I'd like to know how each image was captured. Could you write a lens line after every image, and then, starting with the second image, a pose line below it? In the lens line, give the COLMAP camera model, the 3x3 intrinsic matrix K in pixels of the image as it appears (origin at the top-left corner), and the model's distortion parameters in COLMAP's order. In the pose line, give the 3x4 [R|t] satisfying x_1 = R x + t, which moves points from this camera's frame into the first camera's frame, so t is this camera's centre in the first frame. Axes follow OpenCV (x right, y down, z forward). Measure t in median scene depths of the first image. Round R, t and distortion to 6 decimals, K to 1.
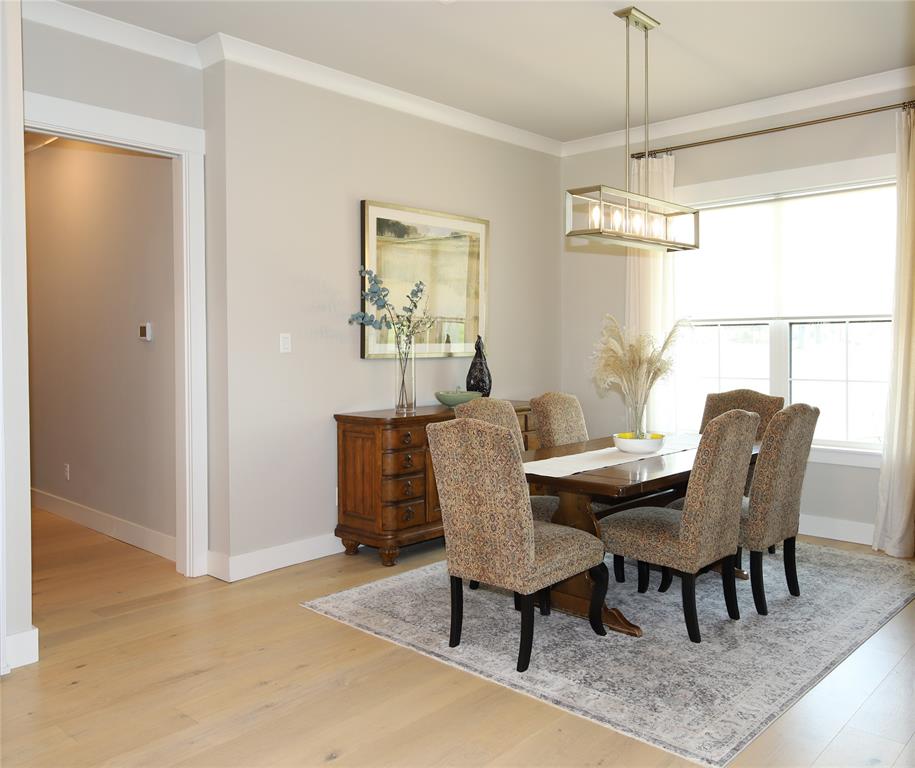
lens RADIAL K [[766.7, 0, 456.7], [0, 766.7, 376.2], [0, 0, 1]] dist [0.010929, 0.009902]
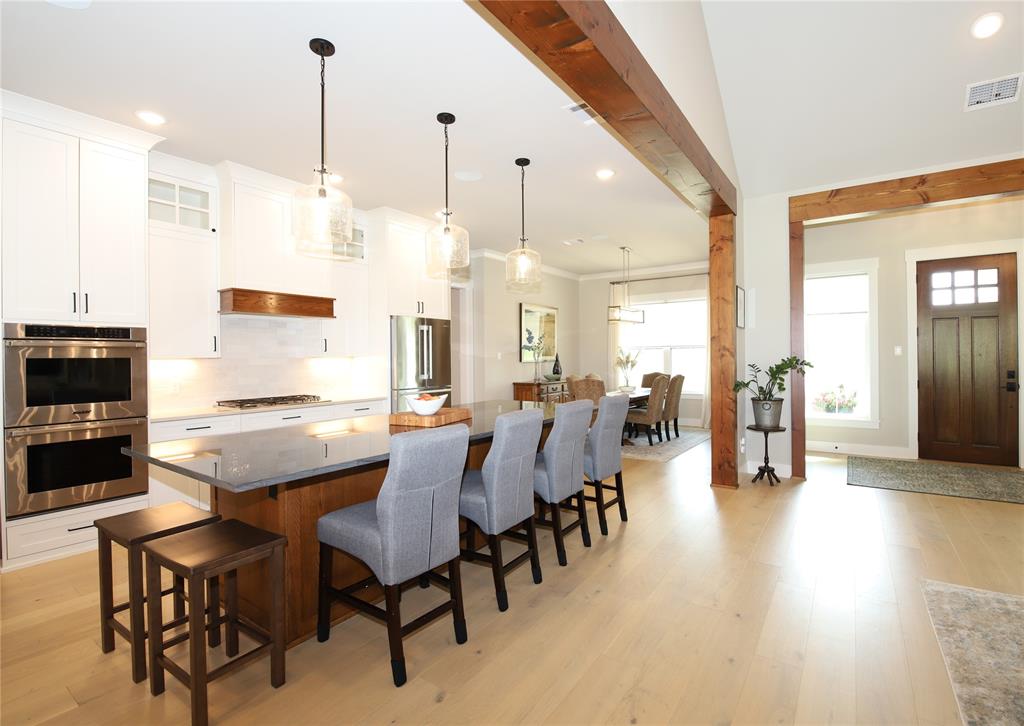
lens RADIAL K [[480.5, 0, 519.8], [0, 480.5, 362.1], [0, 0, 1]] dist [-0.003837, -0.000154]
pose [[0.989930, -0.006191, 0.141420, -0.364437], [0.010760, 0.999444, -0.031563, 0.031085], [-0.141146, 0.032766, 0.989446, -0.656961]]
